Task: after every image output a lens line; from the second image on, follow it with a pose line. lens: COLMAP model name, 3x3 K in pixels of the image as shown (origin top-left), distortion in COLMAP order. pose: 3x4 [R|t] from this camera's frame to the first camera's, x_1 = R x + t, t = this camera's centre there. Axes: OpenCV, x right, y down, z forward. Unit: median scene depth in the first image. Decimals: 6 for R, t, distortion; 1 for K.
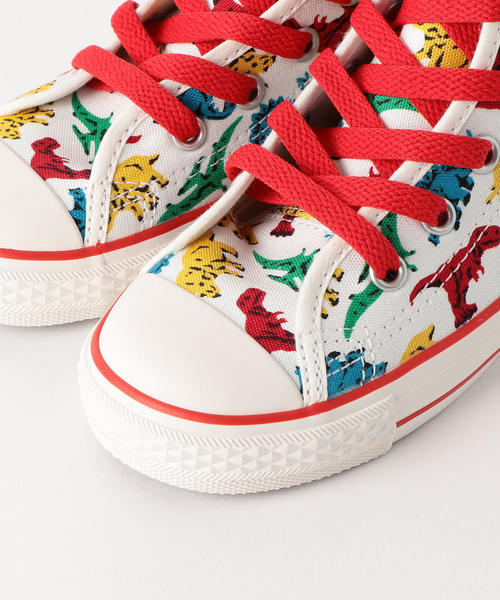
lens RADIAL K [[2439.9, 0, 250.0], [0, 2439.9, 300.0], [0, 0, 1]] dist [0.219287, -1.274919]
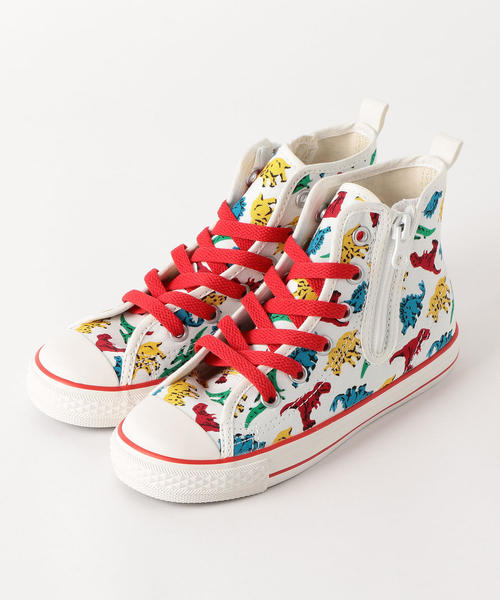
lens RADIAL K [[2439.9, 0, 250.0], [0, 2439.9, 300.0], [0, 0, 1]] dist [0.219287, -1.274919]
pose [[0.997028, 0.065195, -0.041038, 0.114363], [-0.071754, 0.979786, -0.186736, 0.276167], [0.028034, 0.189126, 0.981553, -0.941142]]
